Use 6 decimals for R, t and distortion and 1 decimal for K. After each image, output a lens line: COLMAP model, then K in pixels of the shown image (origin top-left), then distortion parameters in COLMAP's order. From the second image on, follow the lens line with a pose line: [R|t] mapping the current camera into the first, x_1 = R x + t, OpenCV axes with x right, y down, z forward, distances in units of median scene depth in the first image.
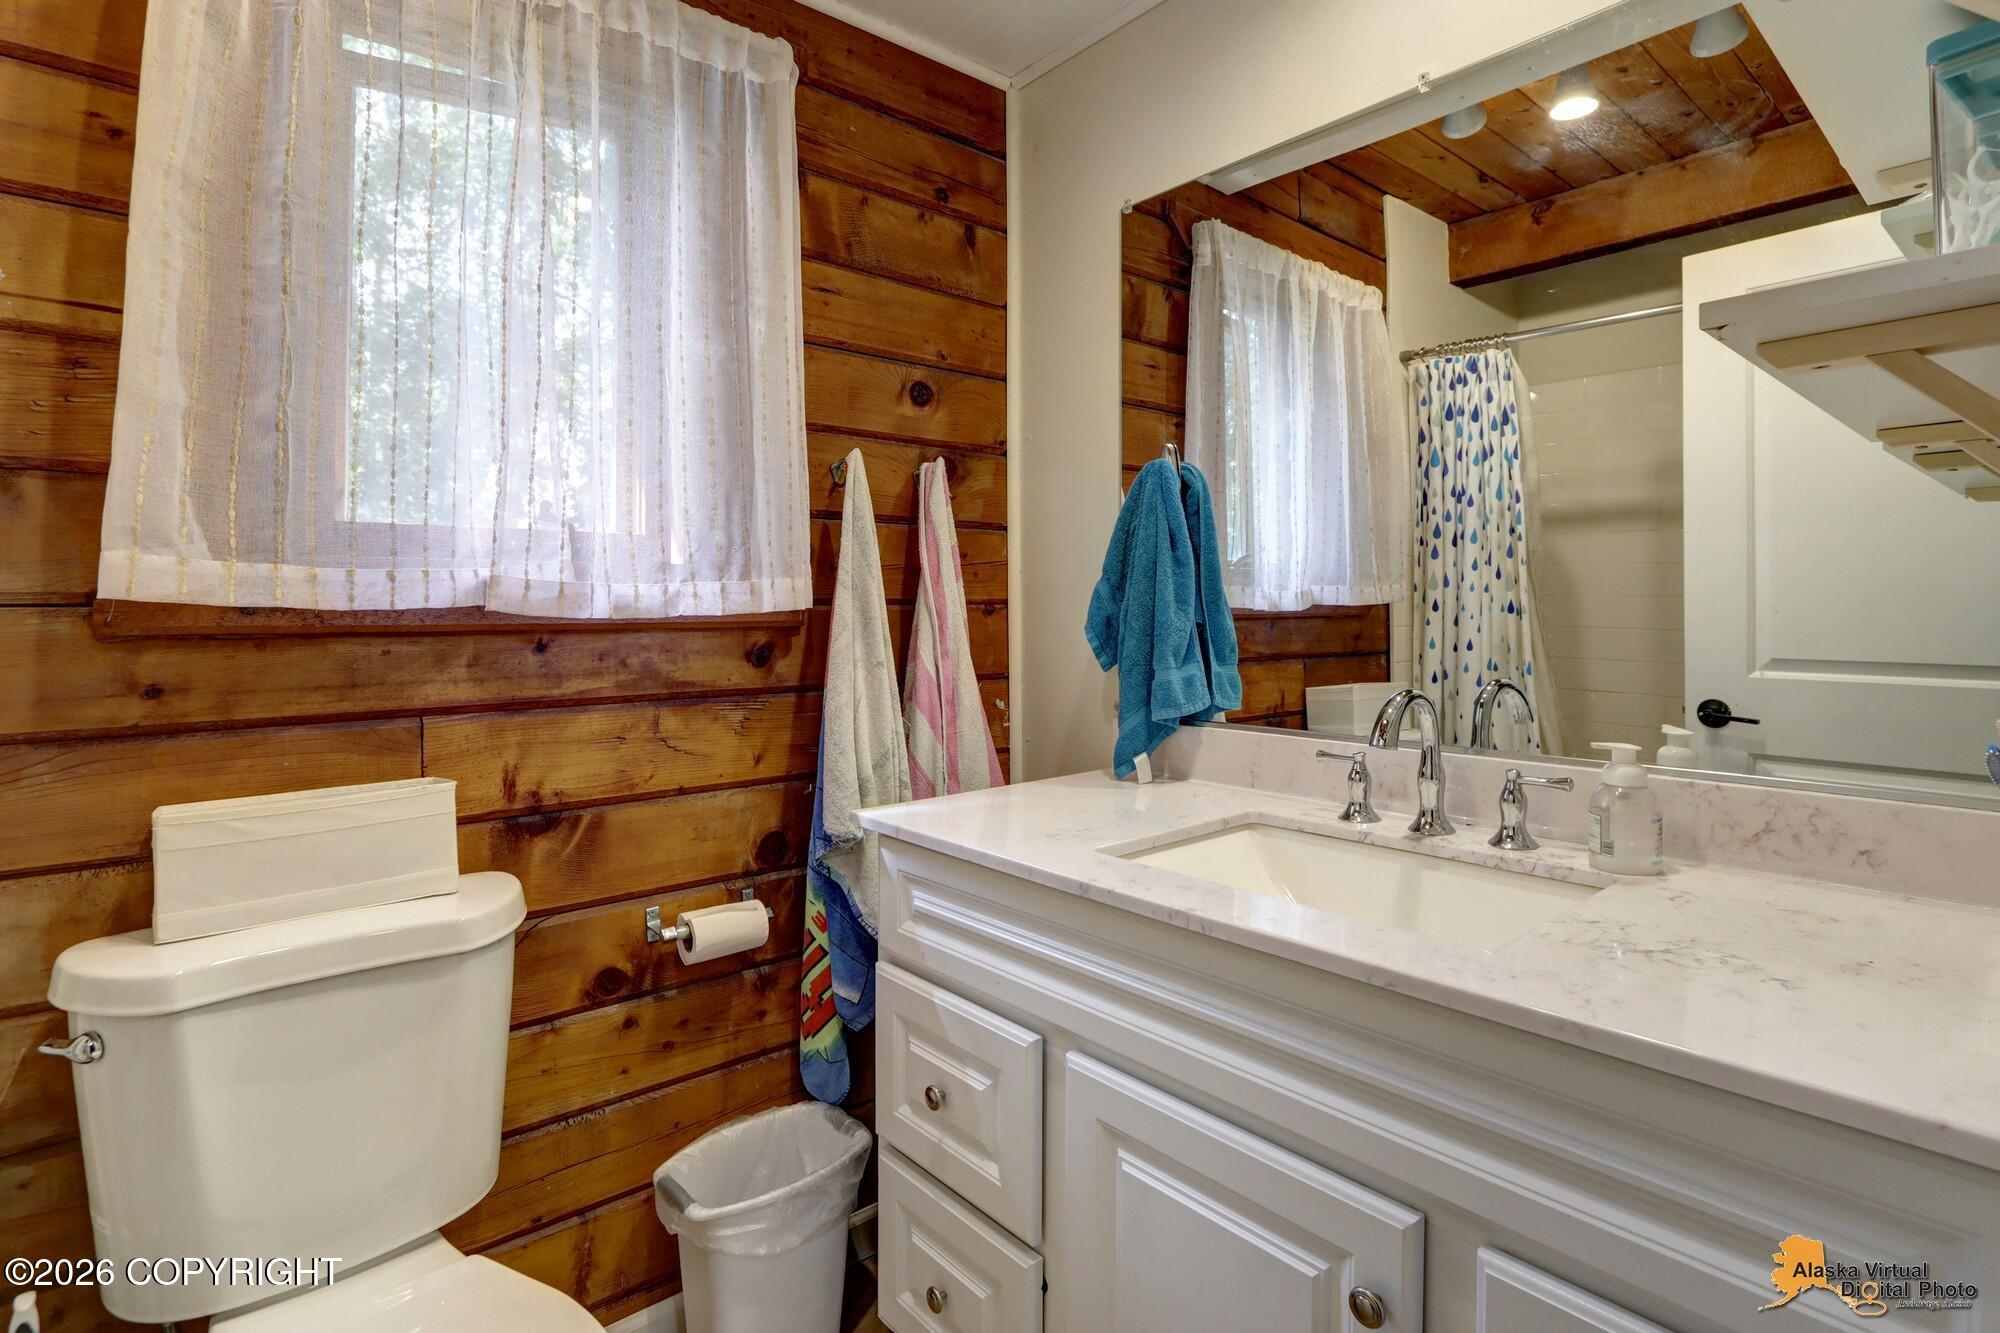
lens RADIAL K [[942.7, 0, 1003.6], [0, 942.7, 616.5], [0, 0, 1]] dist [-0.017125, 0.003057]
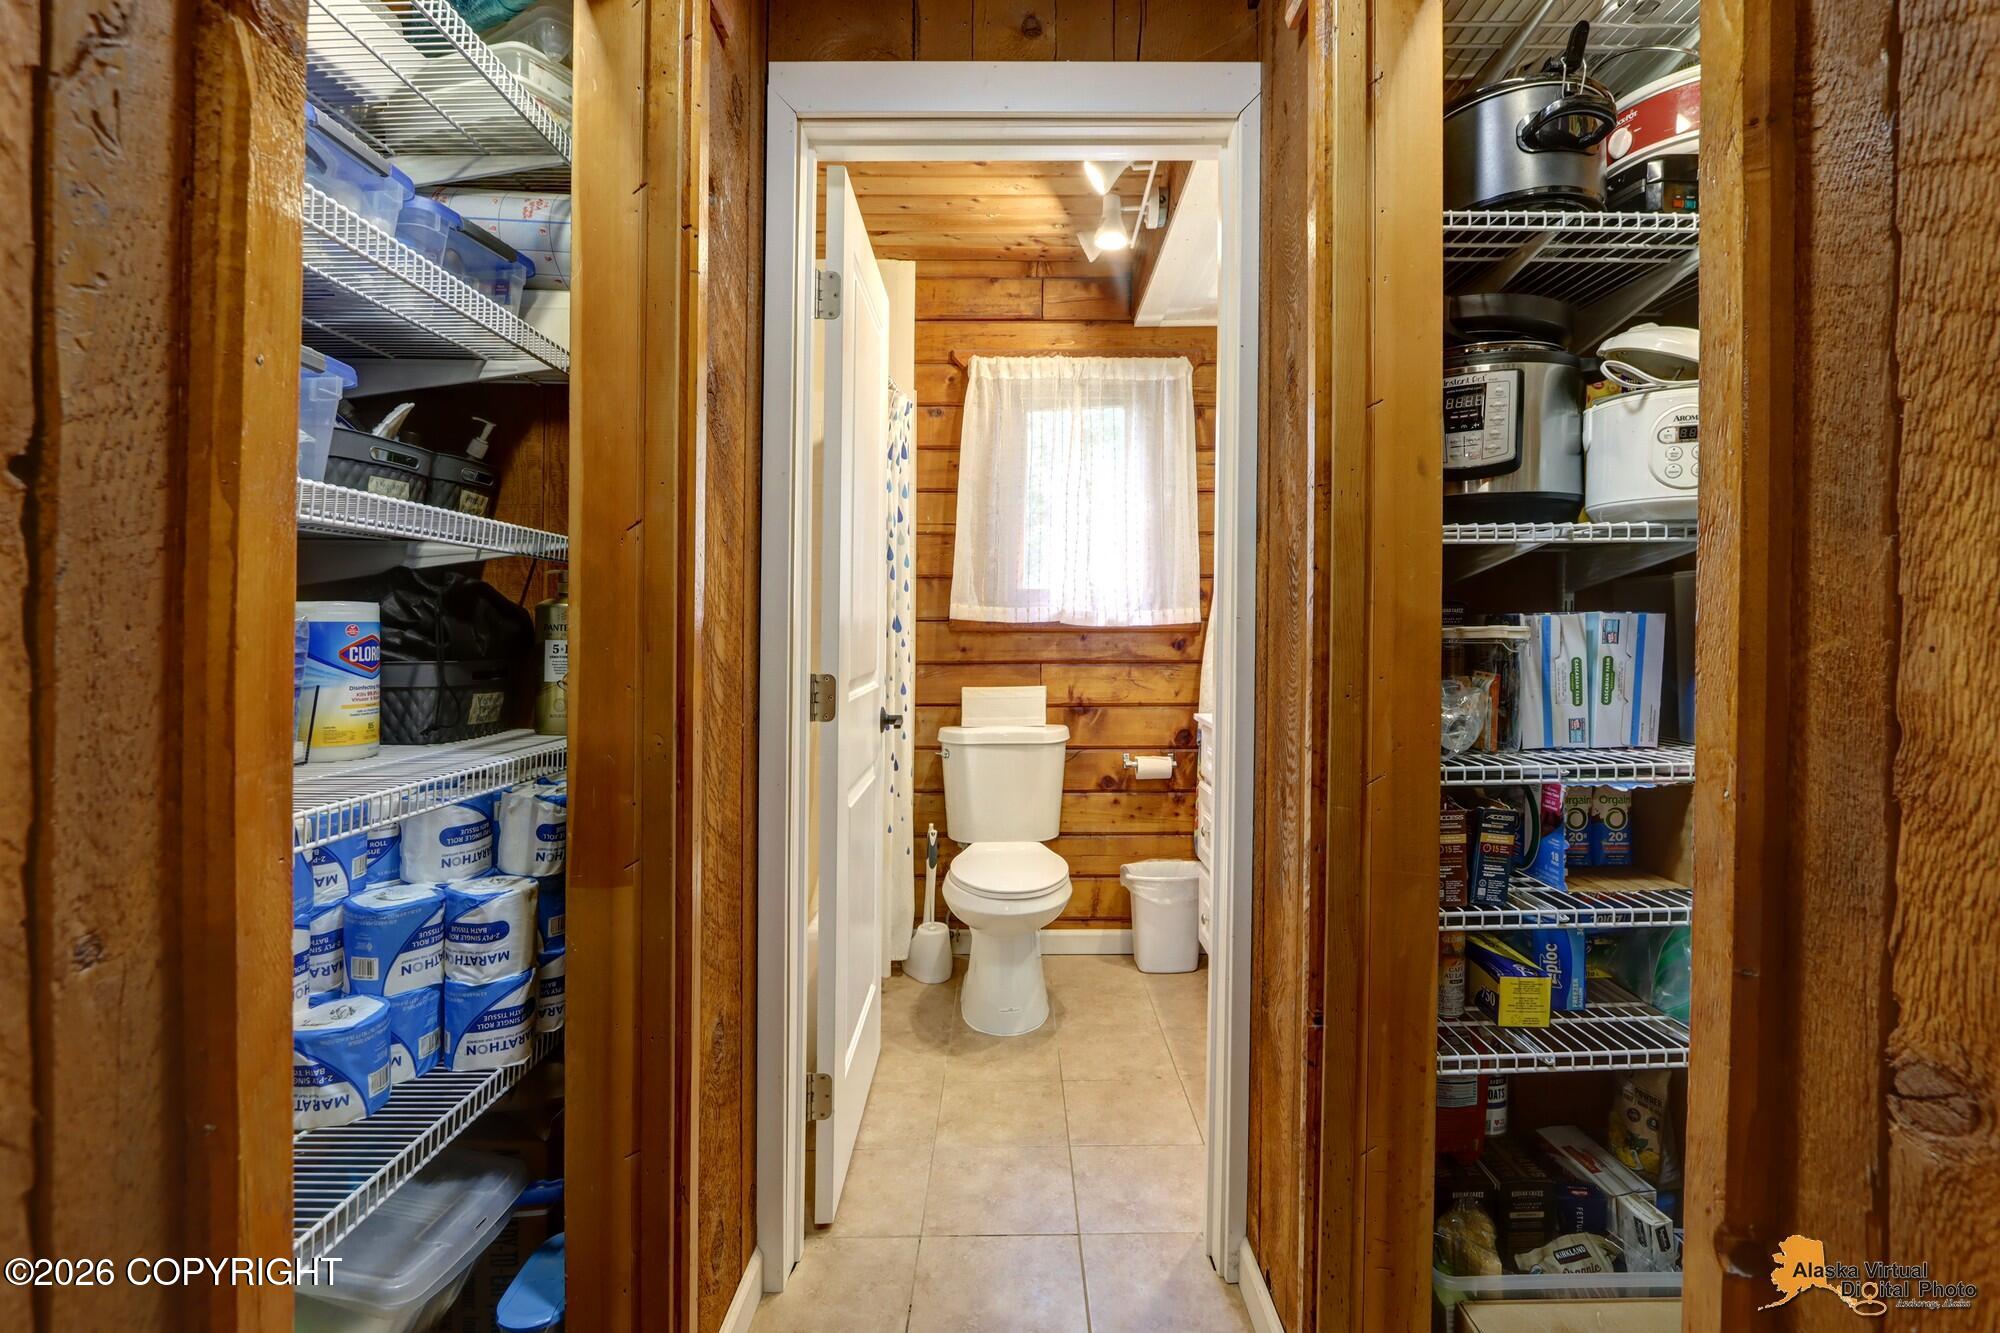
lens RADIAL K [[942.7, 0, 1002.7], [0, 942.7, 630.0], [0, 0, 1]] dist [-0.017125, 0.003057]
pose [[0.744069, 0.010511, -0.668020, 0.971037], [-0.008152, 0.999945, 0.006654, -0.002921], [0.668053, 0.000495, 0.744113, -0.944286]]
